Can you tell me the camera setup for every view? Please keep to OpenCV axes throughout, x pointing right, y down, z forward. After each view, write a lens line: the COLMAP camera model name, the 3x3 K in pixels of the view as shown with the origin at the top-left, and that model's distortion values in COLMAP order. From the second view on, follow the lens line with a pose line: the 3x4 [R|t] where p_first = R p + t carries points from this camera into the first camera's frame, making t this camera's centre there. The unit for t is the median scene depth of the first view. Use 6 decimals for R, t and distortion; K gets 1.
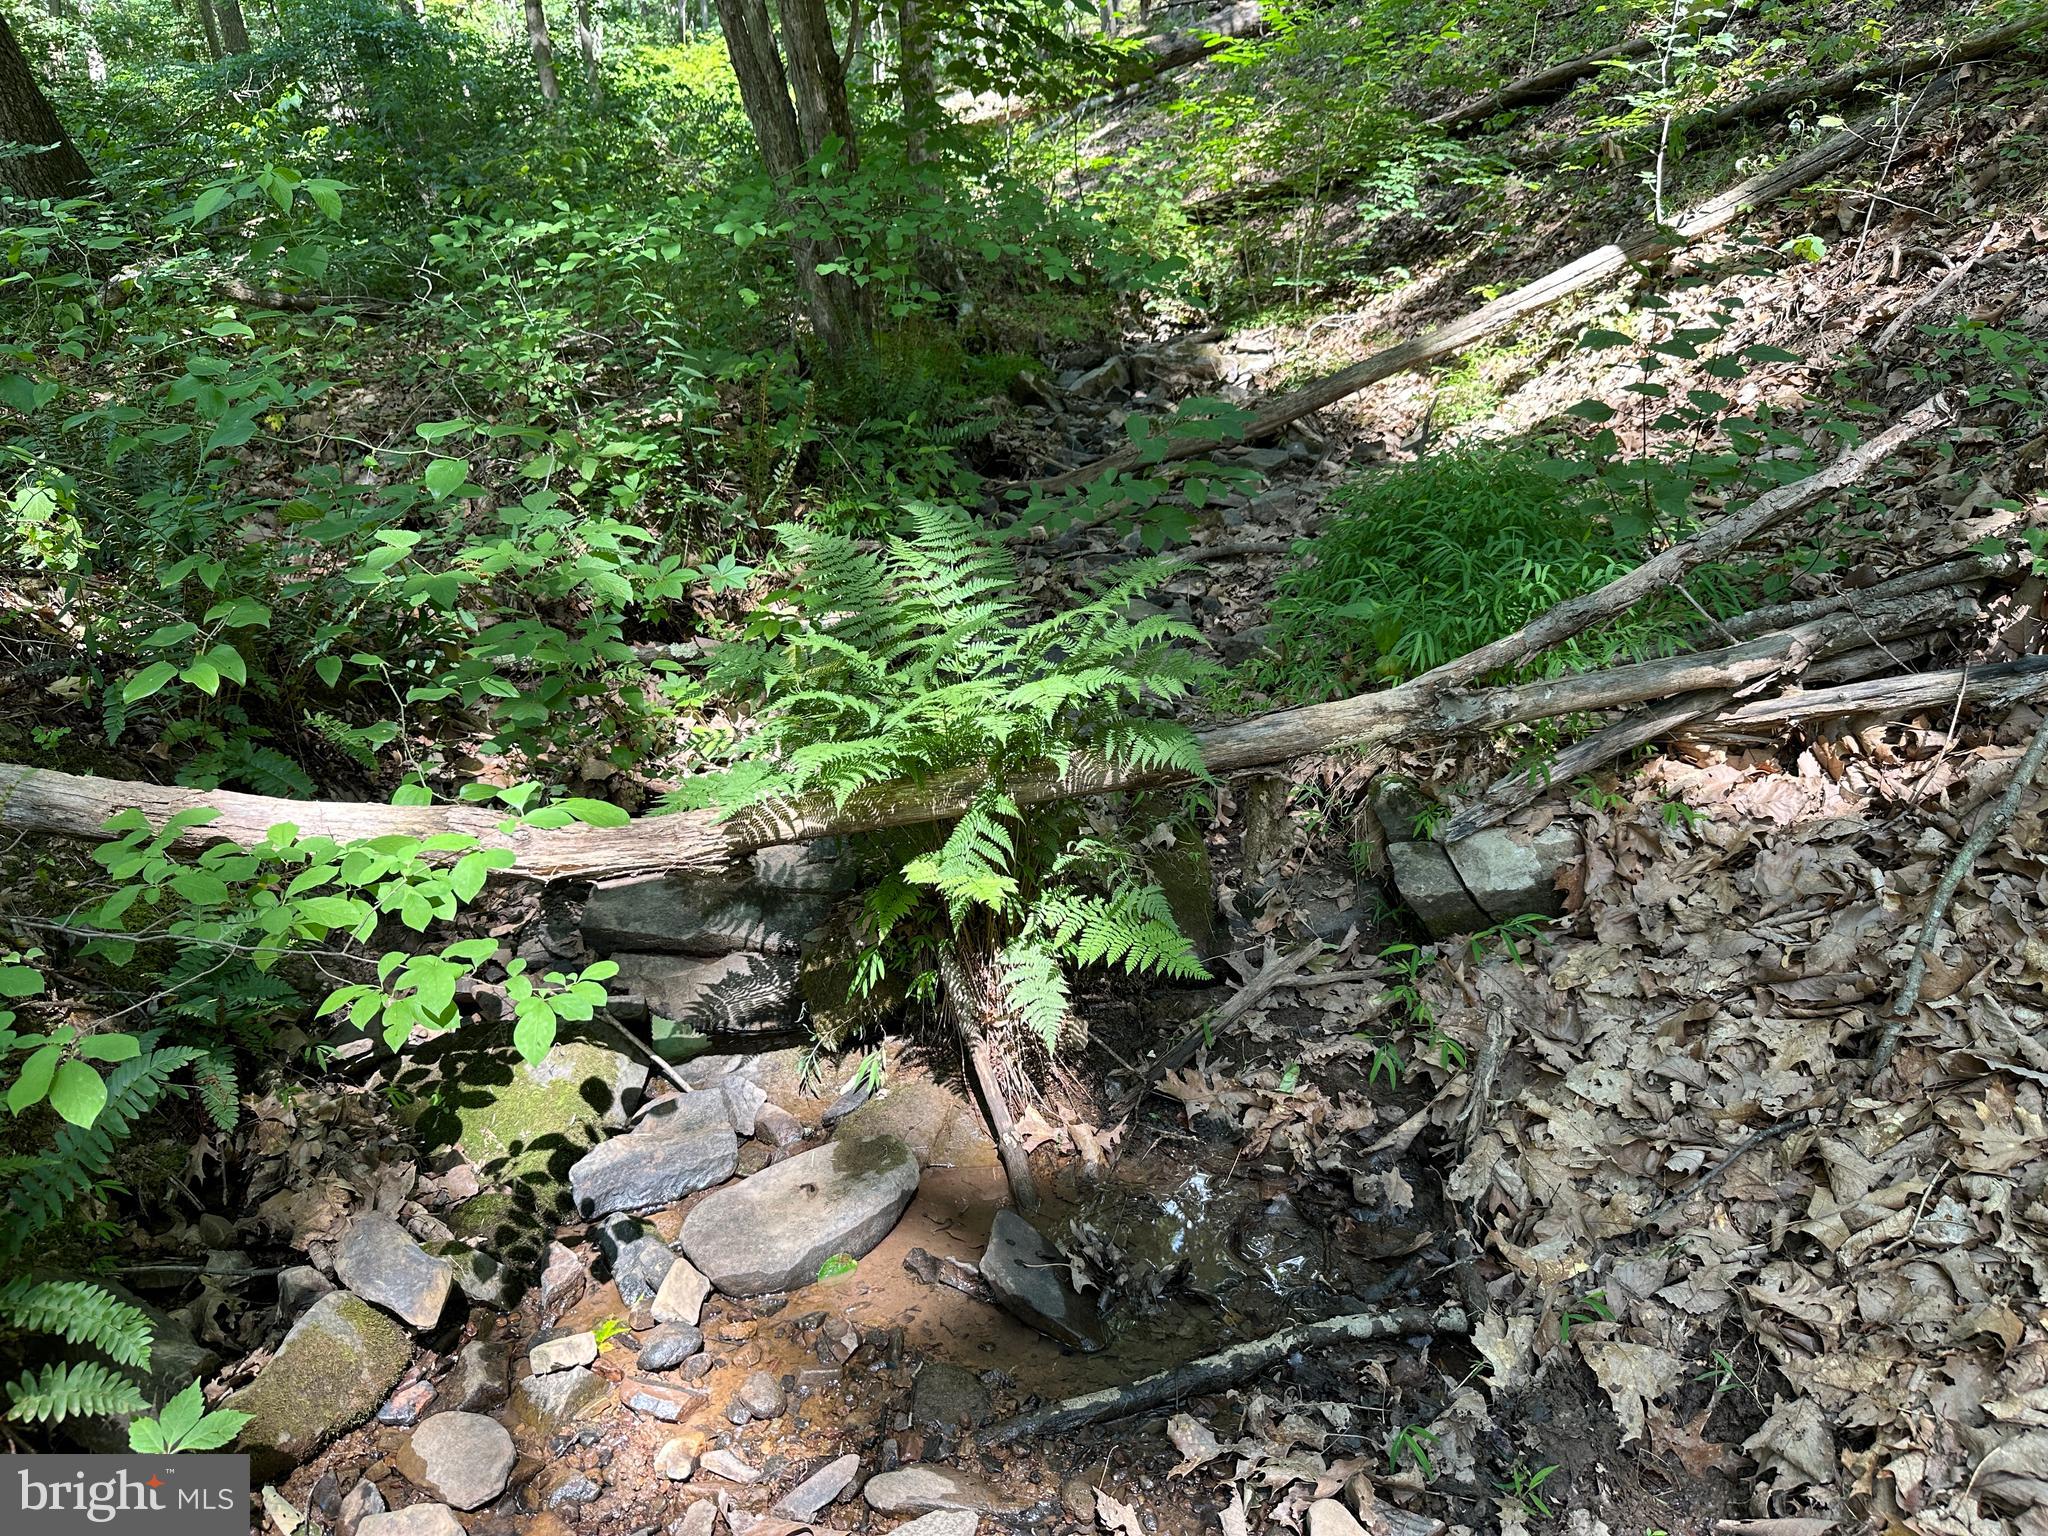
lens RADIAL K [[1439.3, 0, 1017.8], [0, 1439.3, 724.6], [0, 0, 1]] dist [0.094697, -0.182244]
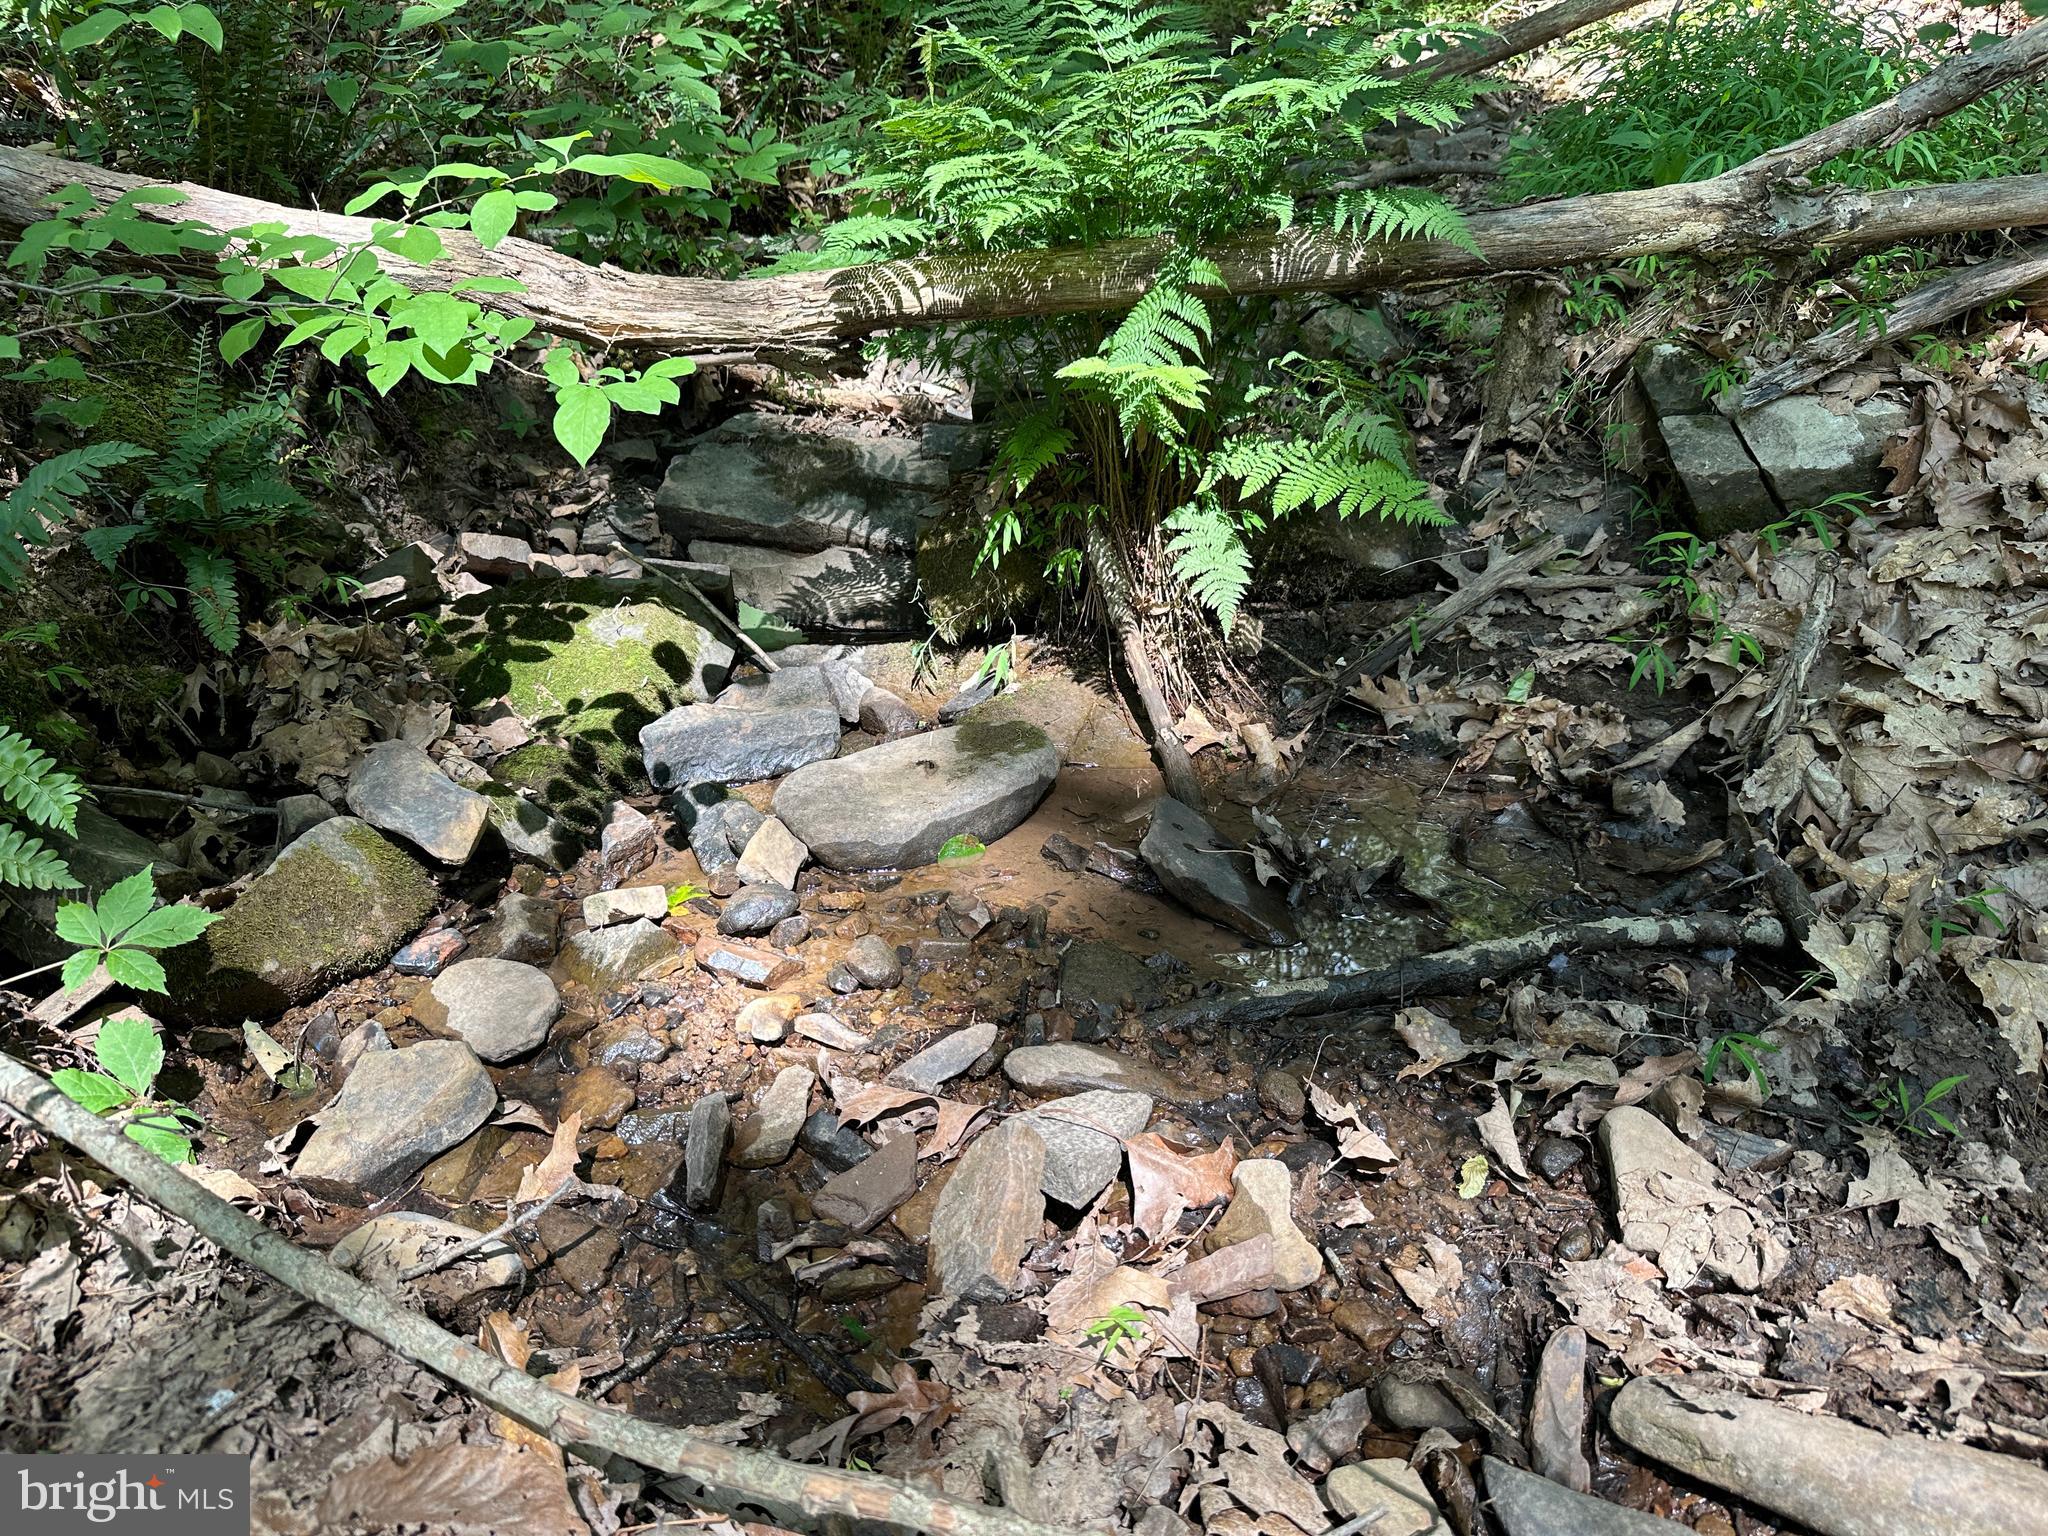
lens RADIAL K [[1420.4, 0, 1018.6], [0, 1420.4, 768.3], [0, 0, 1]] dist [0.070830, -0.135603]
pose [[0.997450, 0.051051, -0.049867, -0.050667], [-0.042702, 0.986815, 0.156117, 0.188031], [0.057179, -0.153590, 0.986479, 0.207493]]
